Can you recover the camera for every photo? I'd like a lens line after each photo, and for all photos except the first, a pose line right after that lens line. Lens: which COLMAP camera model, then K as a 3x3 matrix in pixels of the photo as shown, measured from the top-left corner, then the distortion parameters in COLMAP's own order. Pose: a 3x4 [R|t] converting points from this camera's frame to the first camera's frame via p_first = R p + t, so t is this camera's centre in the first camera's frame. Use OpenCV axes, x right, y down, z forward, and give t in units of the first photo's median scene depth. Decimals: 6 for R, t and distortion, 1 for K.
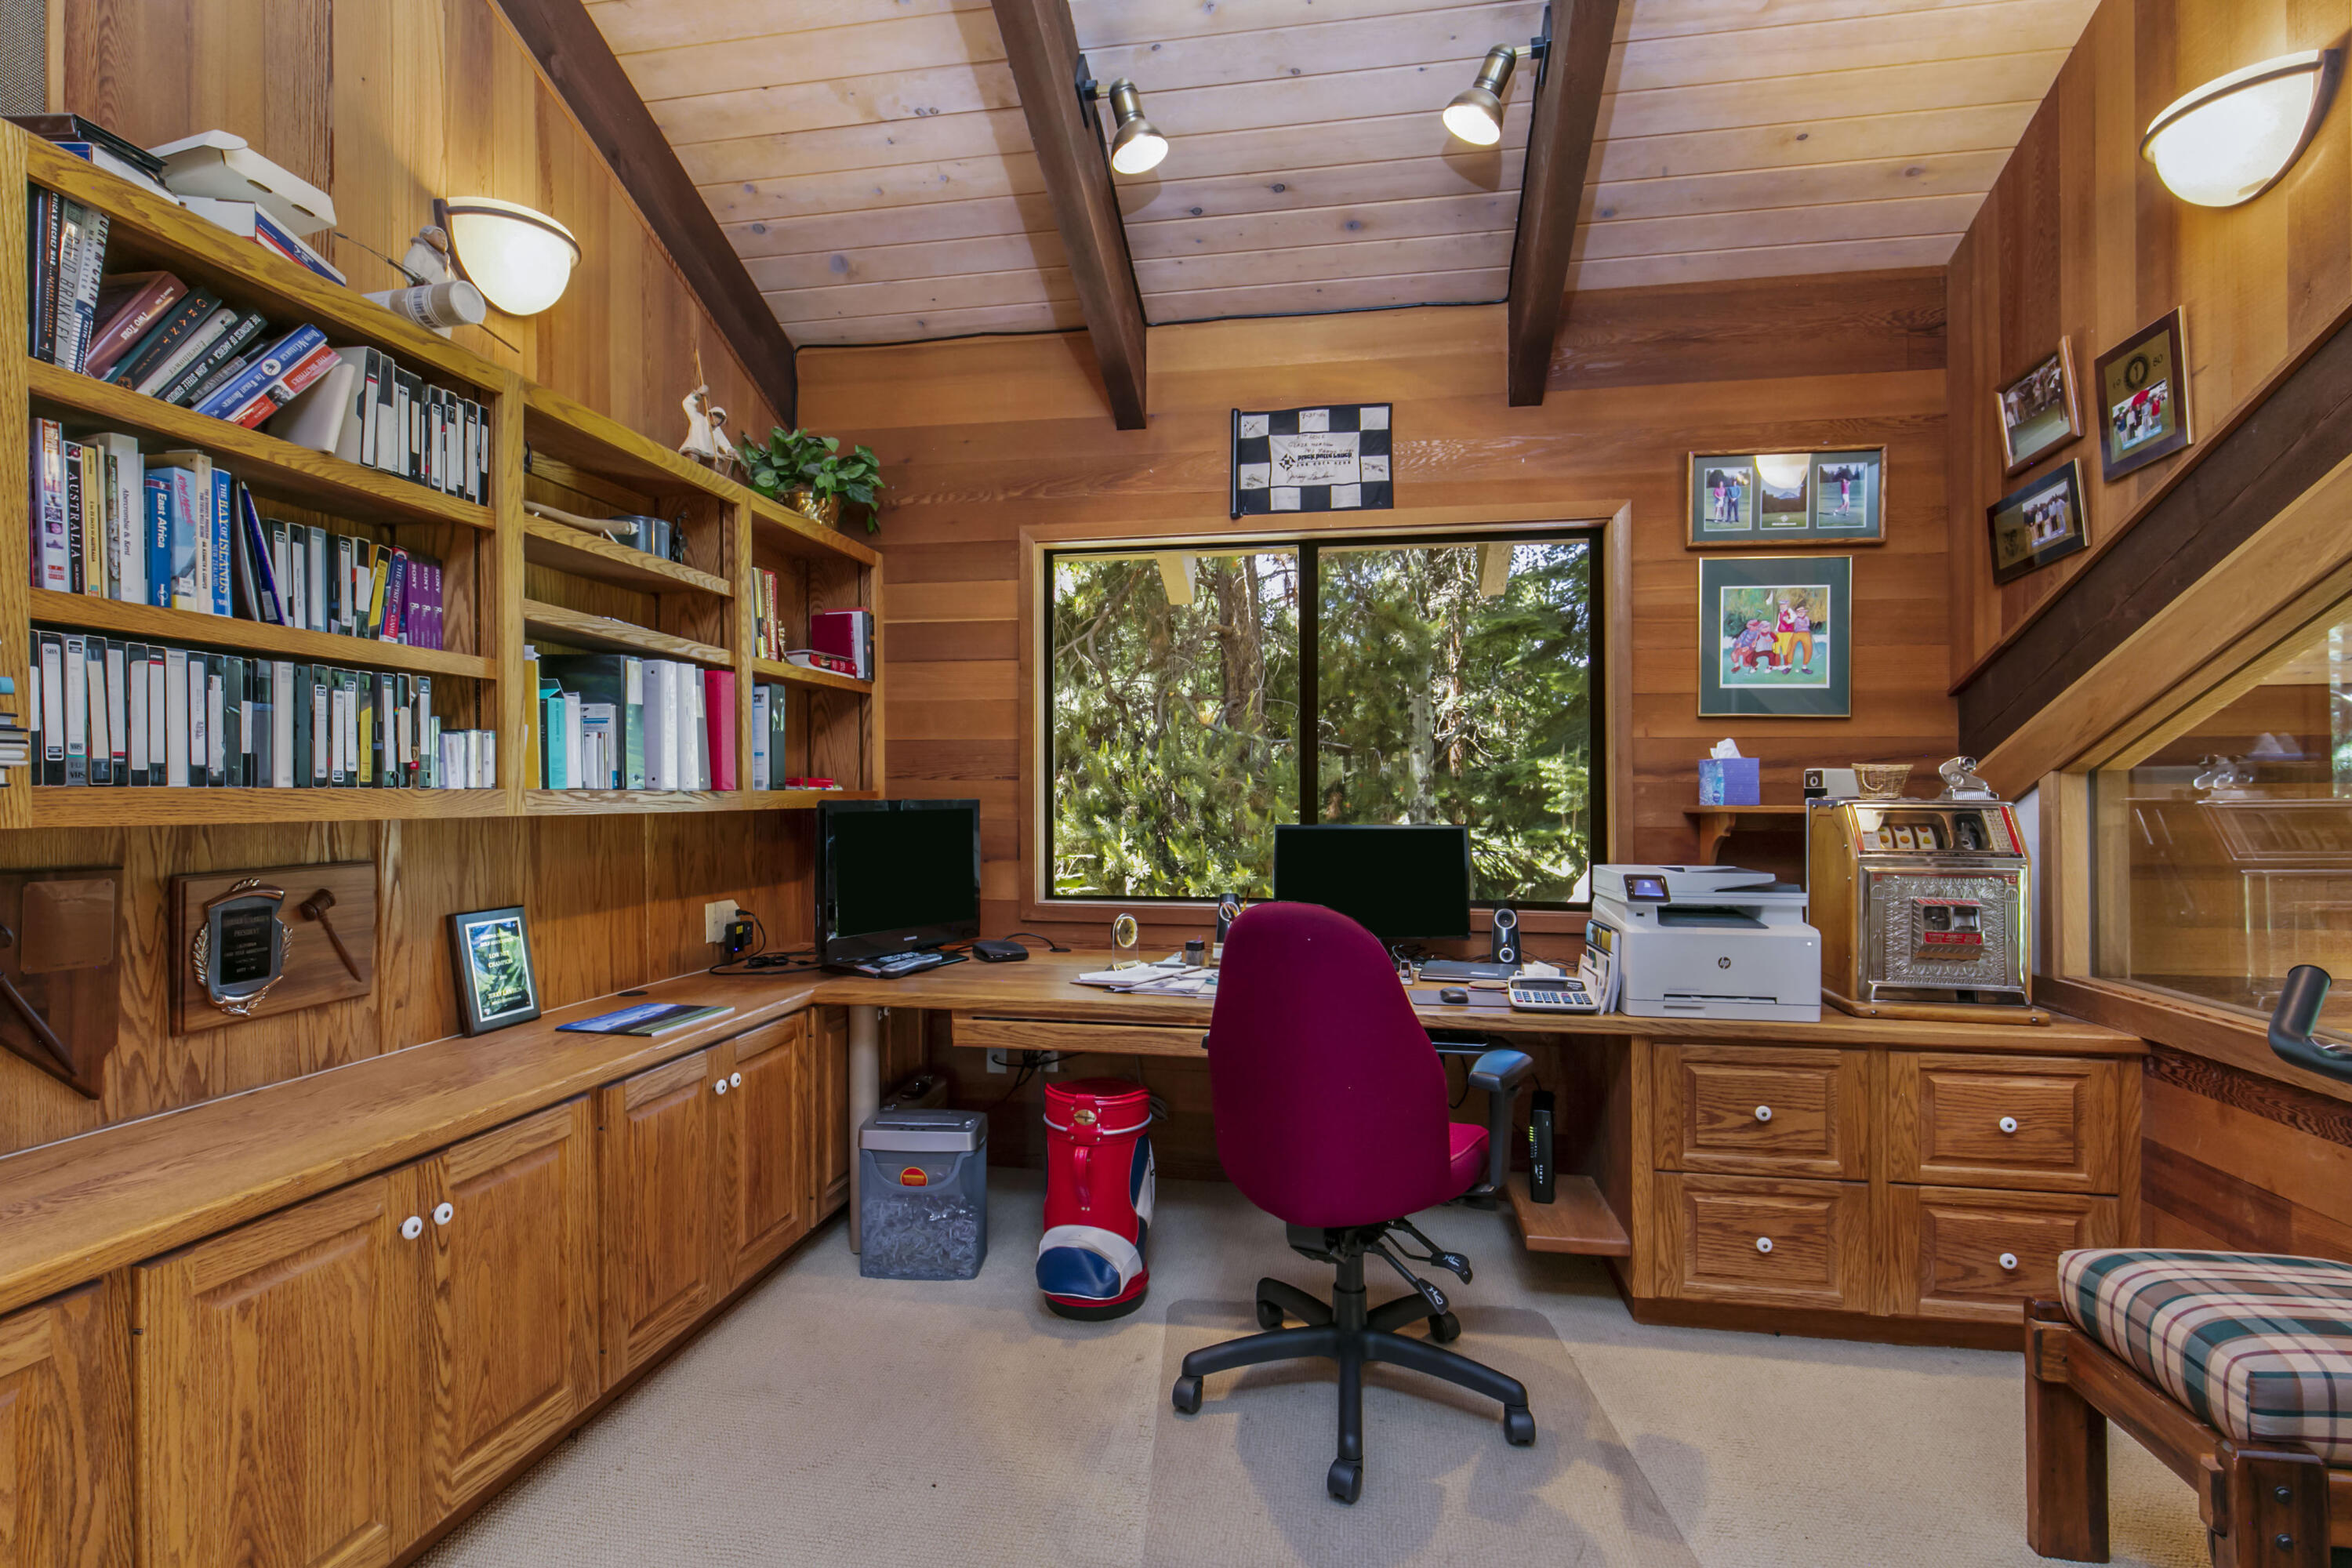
lens RADIAL K [[1138.6, 0, 1171.3], [0, 1138.6, 794.1], [0, 0, 1]] dist [-0.004735, 0.000037]
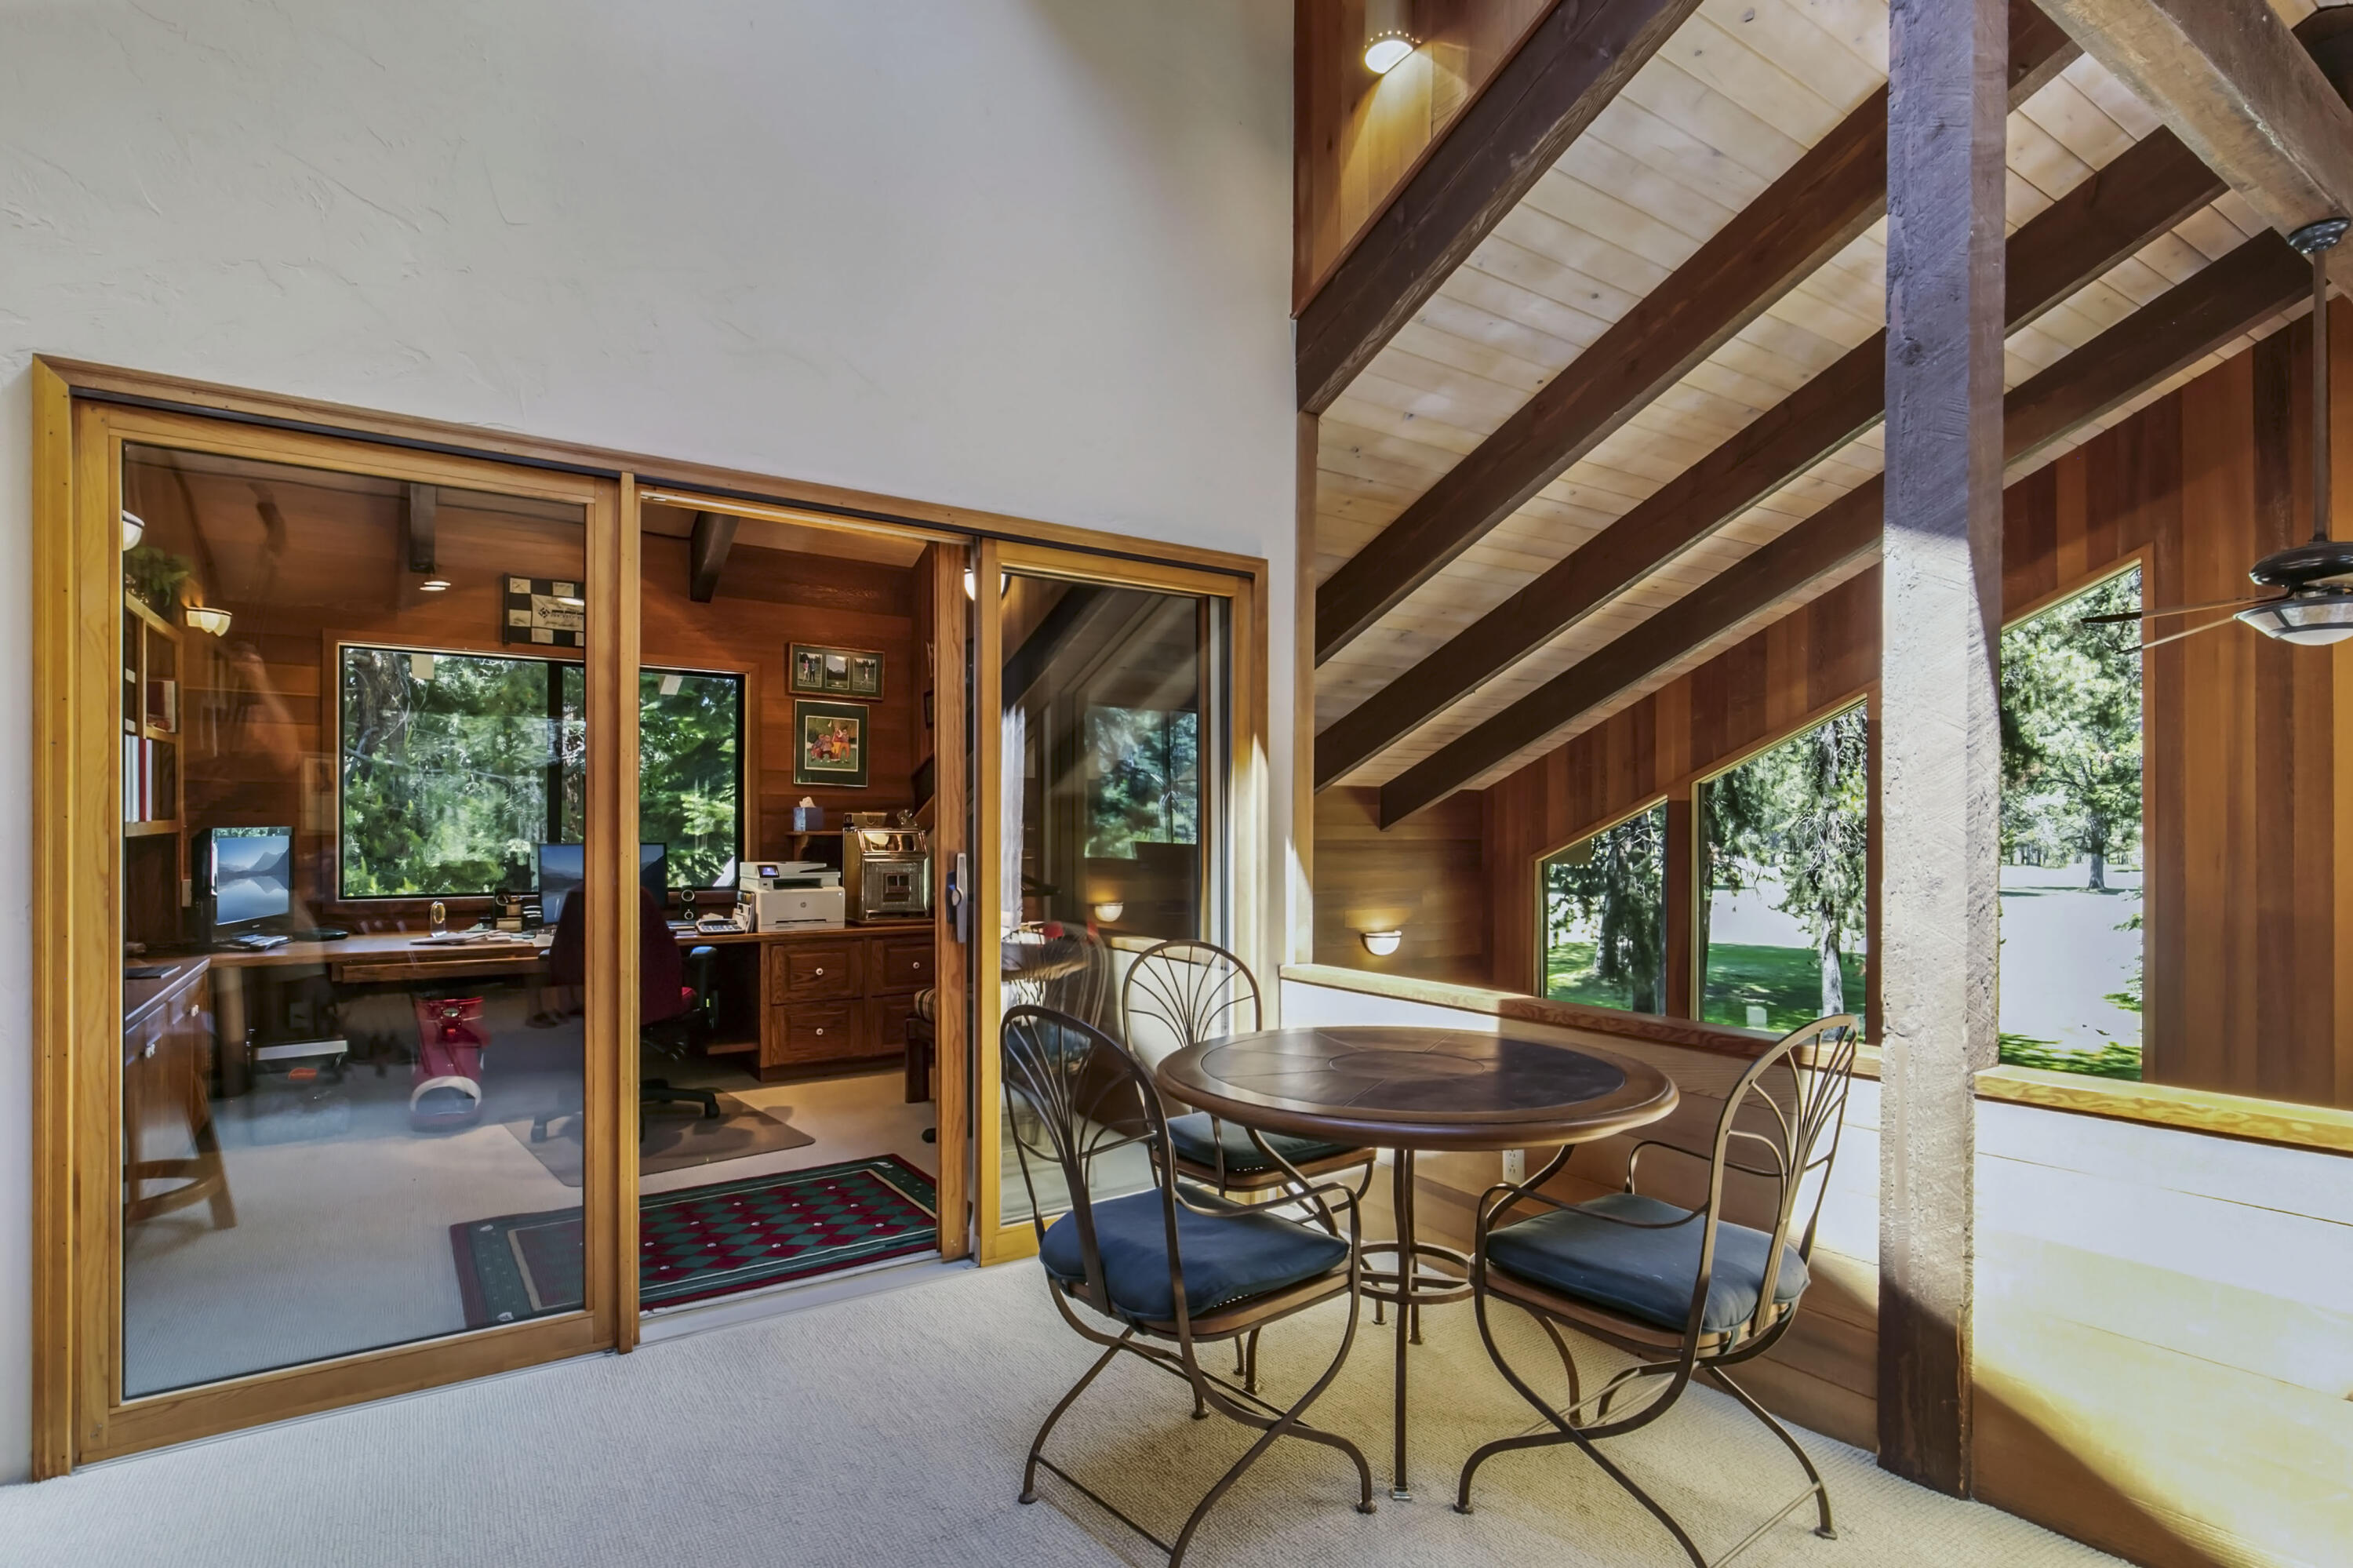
lens RADIAL K [[1139.1, 0, 1176.4], [0, 1139.1, 807.5], [0, 0, 1]] dist [-0.004735, 0.000037]
pose [[0.731982, 0.009628, 0.681256, -0.375942], [-0.005650, 0.999952, -0.008061, -0.018108], [-0.681301, 0.002052, 0.732001, -0.853856]]
